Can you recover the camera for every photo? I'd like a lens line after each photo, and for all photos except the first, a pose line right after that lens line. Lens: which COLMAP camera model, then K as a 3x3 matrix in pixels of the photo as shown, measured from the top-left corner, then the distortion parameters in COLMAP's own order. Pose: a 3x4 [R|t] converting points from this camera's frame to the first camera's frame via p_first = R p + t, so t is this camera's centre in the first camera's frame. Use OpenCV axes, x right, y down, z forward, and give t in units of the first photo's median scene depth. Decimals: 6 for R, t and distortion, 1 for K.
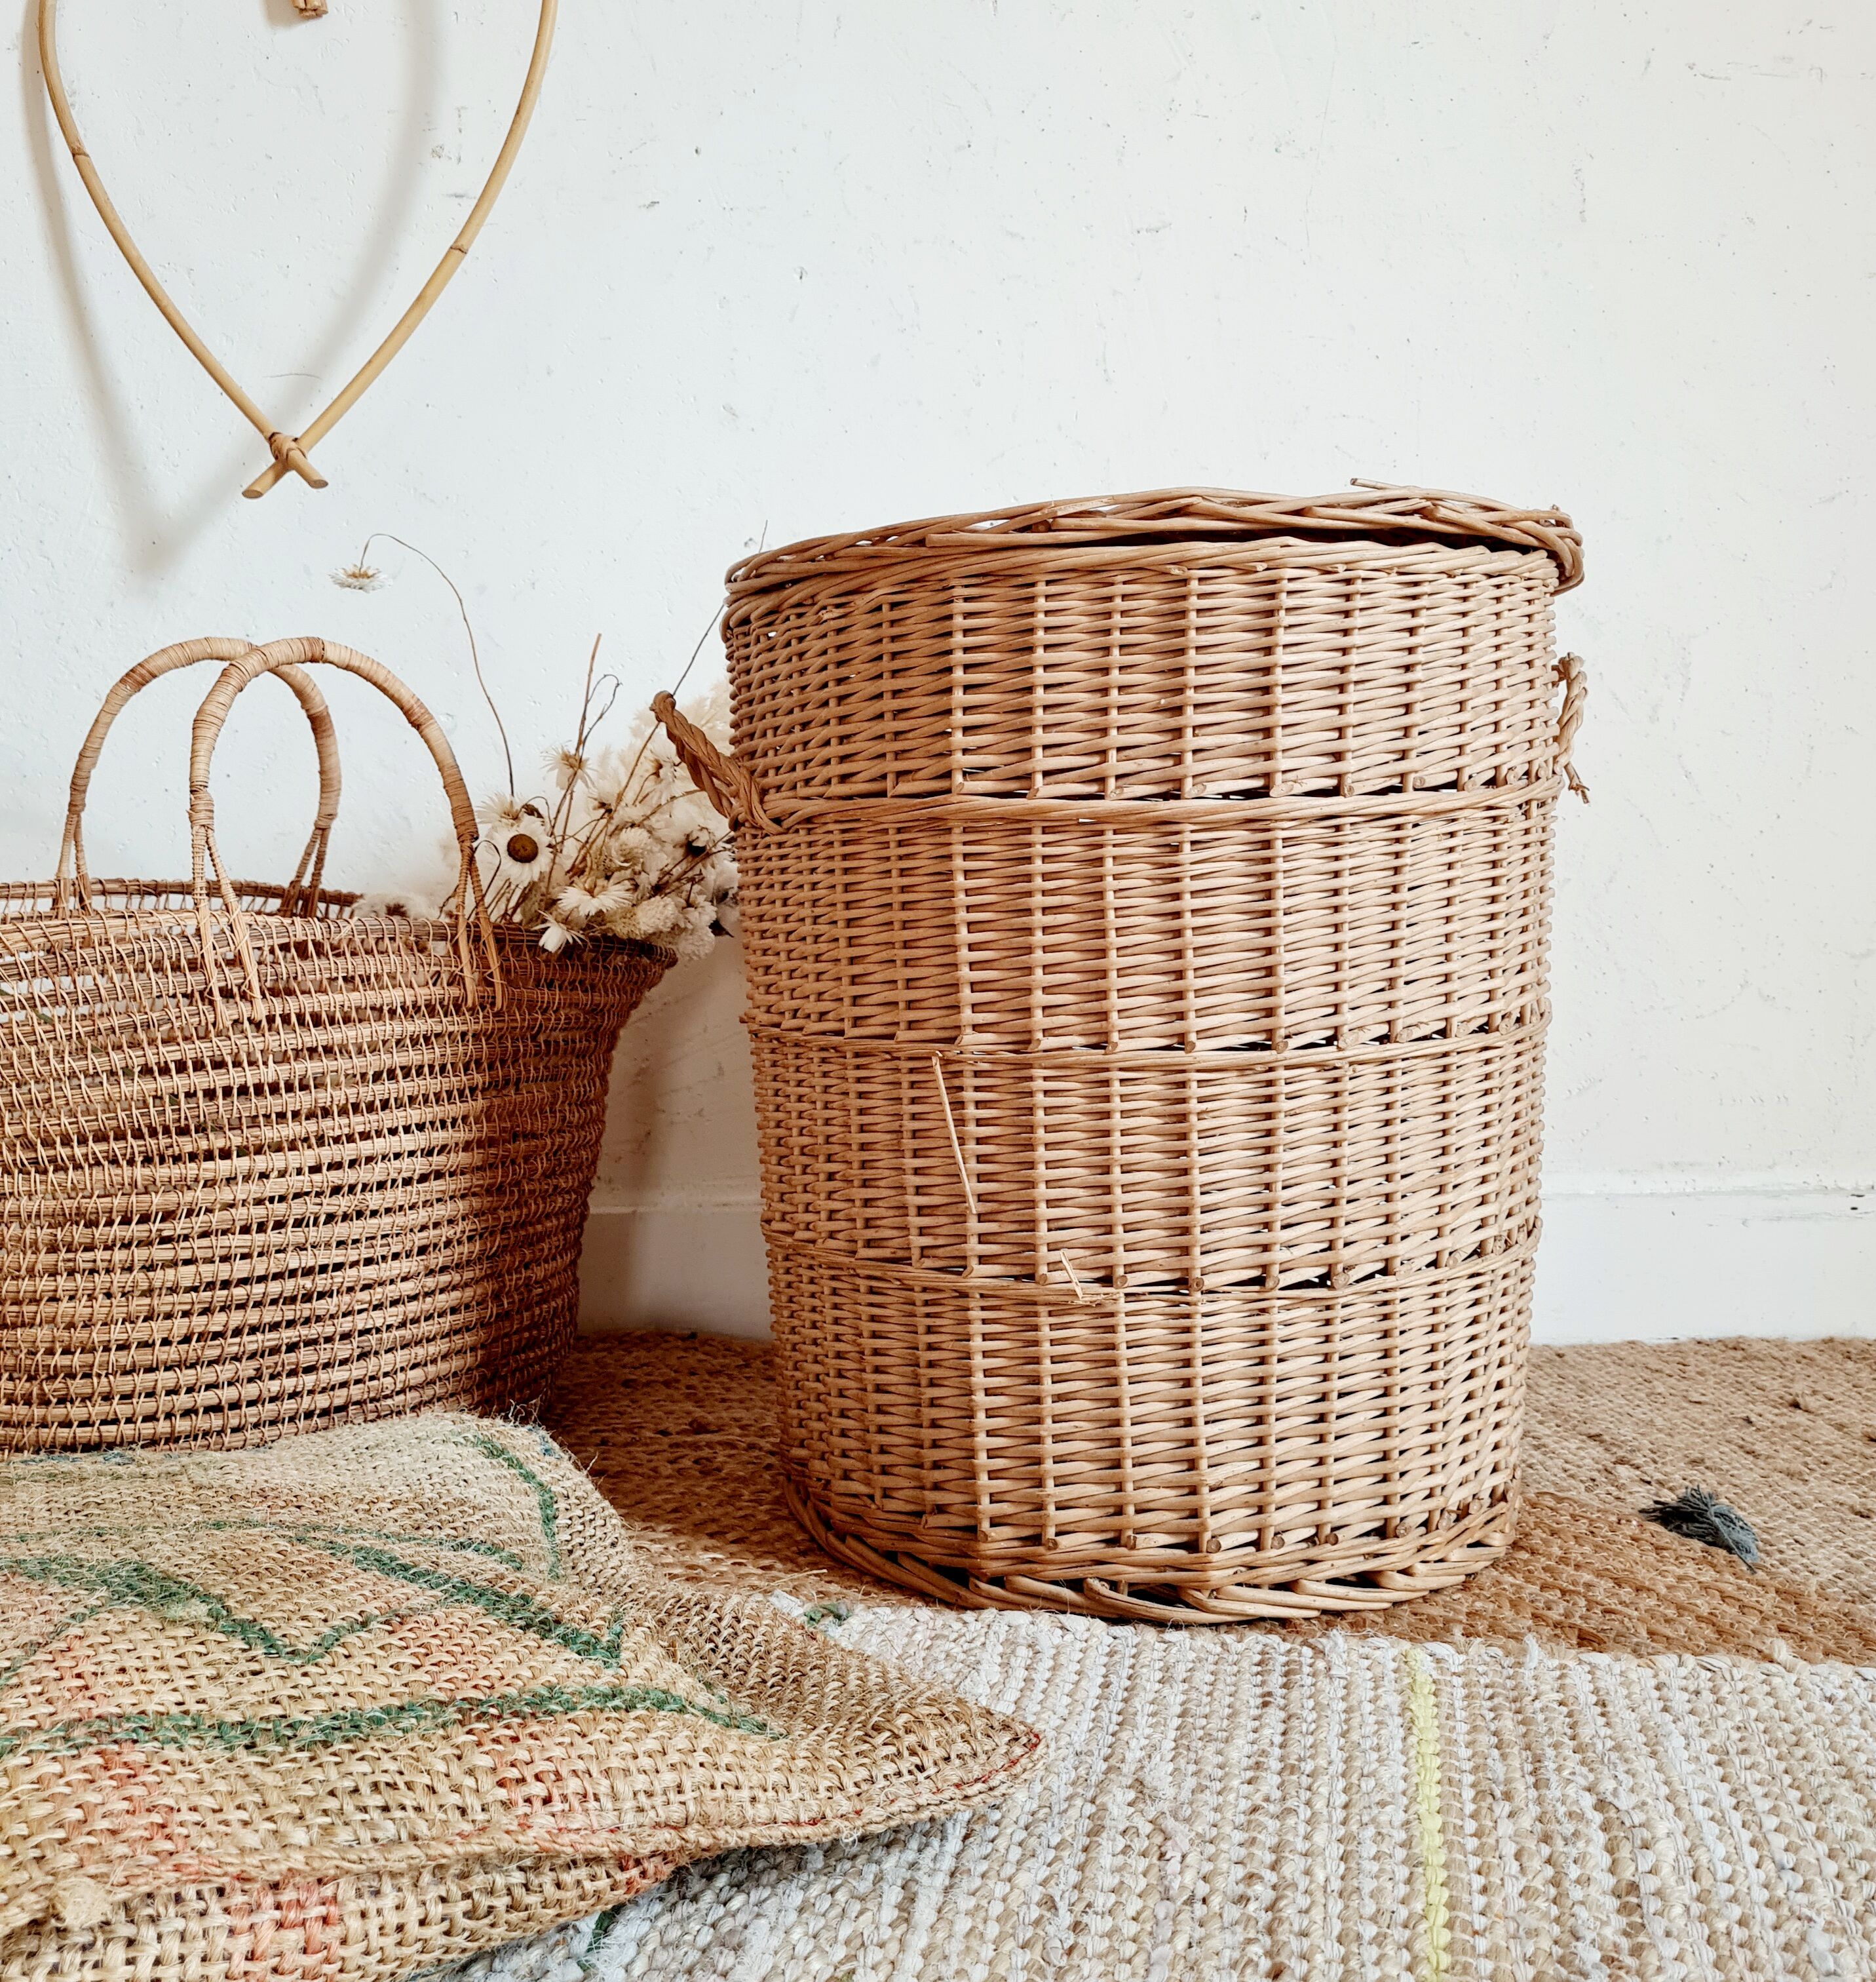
lens RADIAL K [[2020.6, 0, 957.2], [0, 2020.6, 978.9], [0, 0, 1]] dist [0.025145, 0.000000]
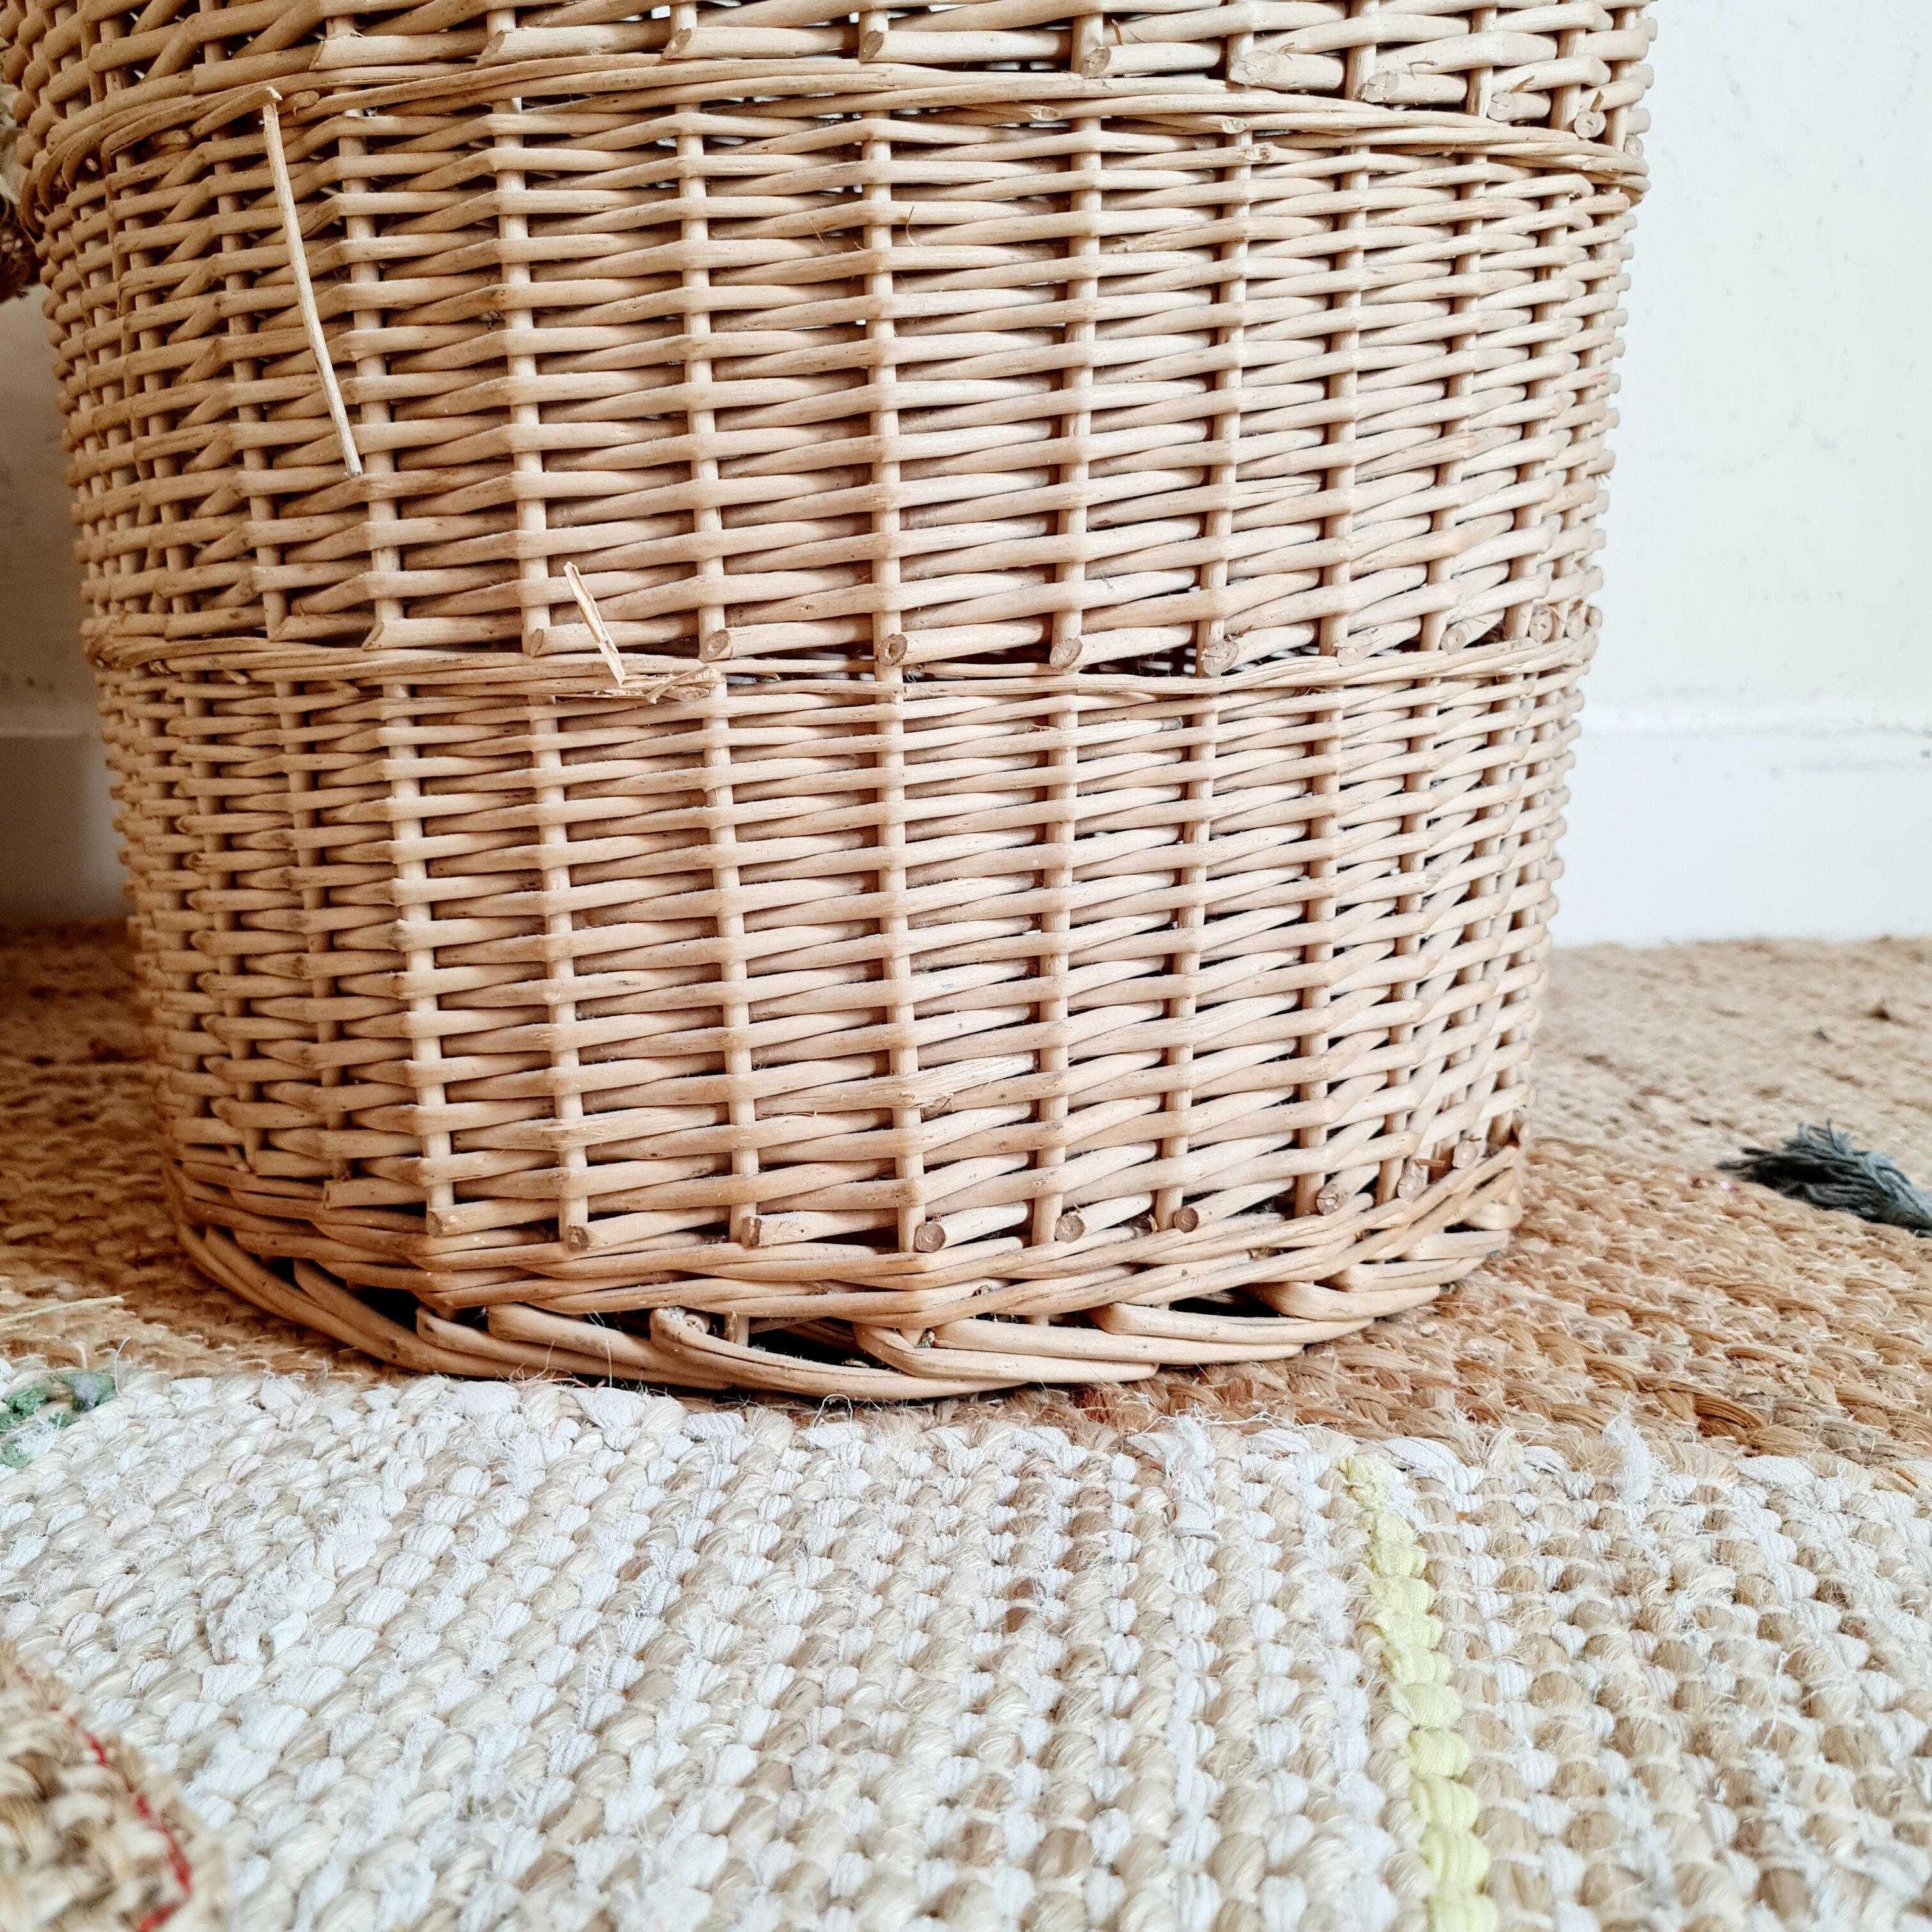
lens RADIAL K [[1971.2, 0, 958.2], [0, 1971.2, 962.9], [0, 0, 1]] dist [0.022331, 0.000000]
pose [[0.997347, -0.002442, 0.072748, 0.100094], [-0.007198, 0.991231, 0.131946, 0.158612], [-0.072432, -0.132120, 0.988584, 0.562887]]
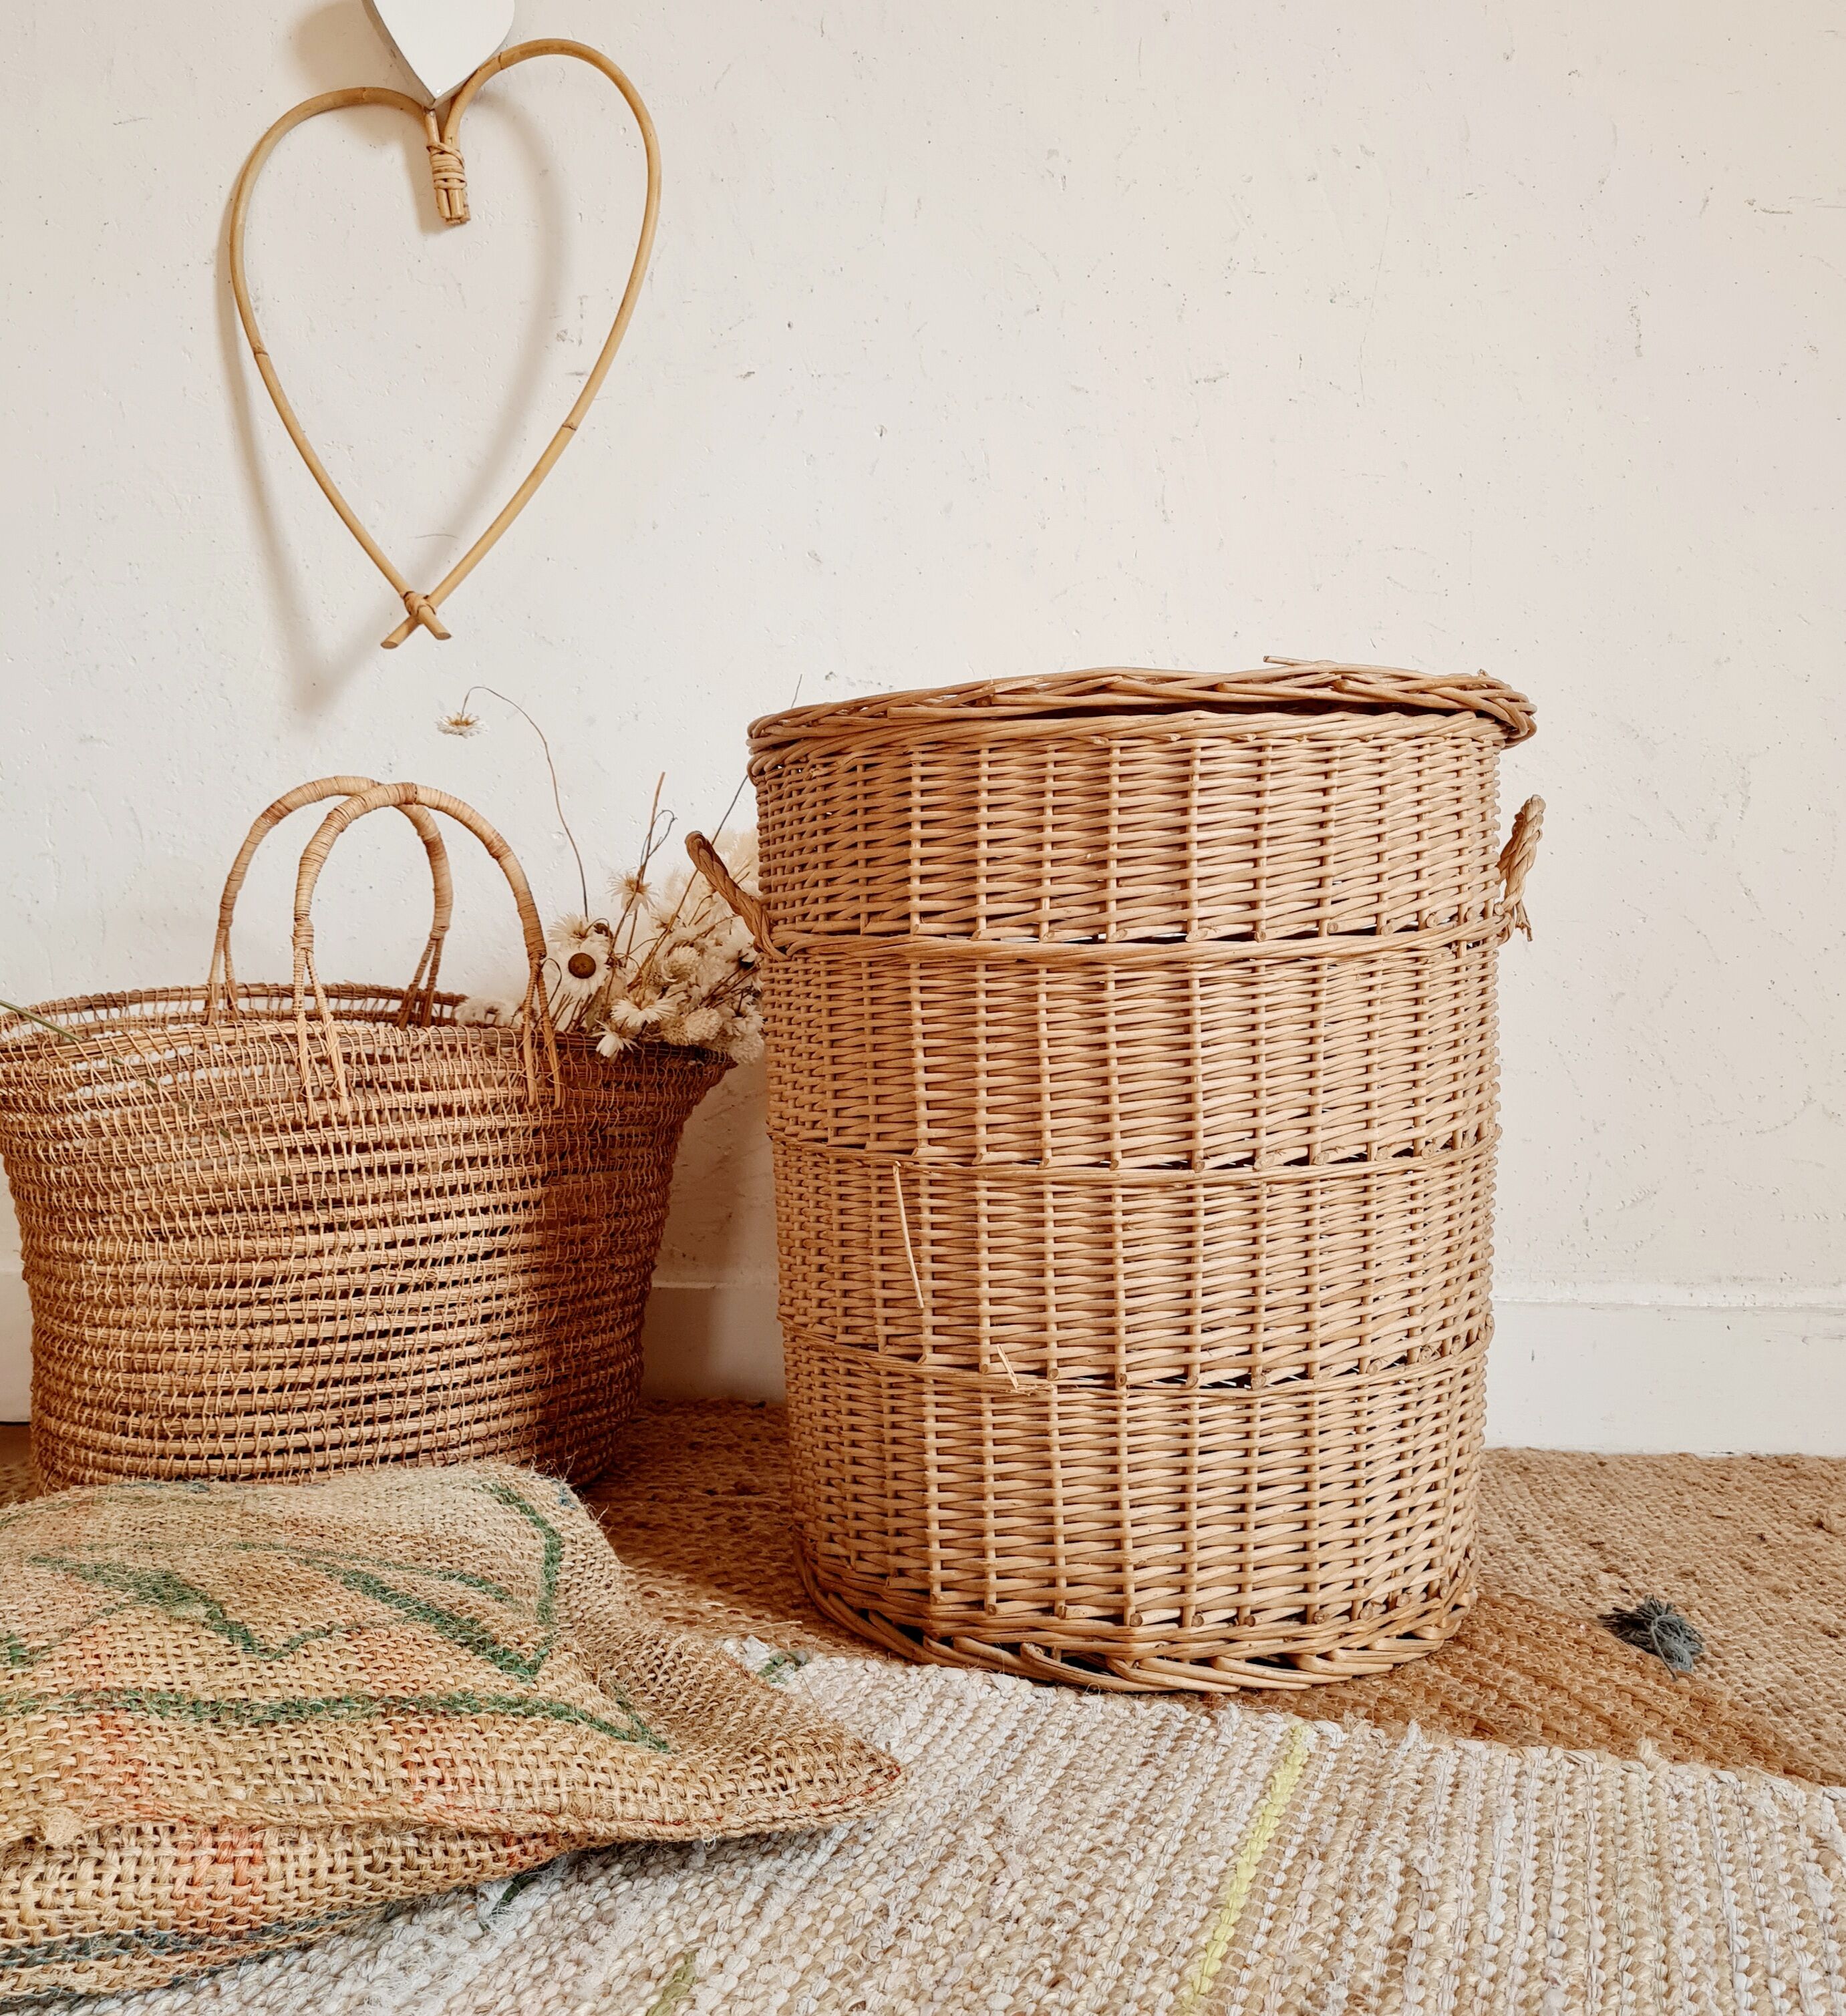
lens RADIAL K [[2056.0, 0, 895.8], [0, 2056.0, 980.1], [0, 0, 1]] dist [0.024112, 0.000000]
pose [[0.987858, 0.013671, -0.154754, 0.164669], [-0.018289, 0.999428, -0.028454, -0.032335], [0.154276, 0.030939, 0.987543, -0.133194]]
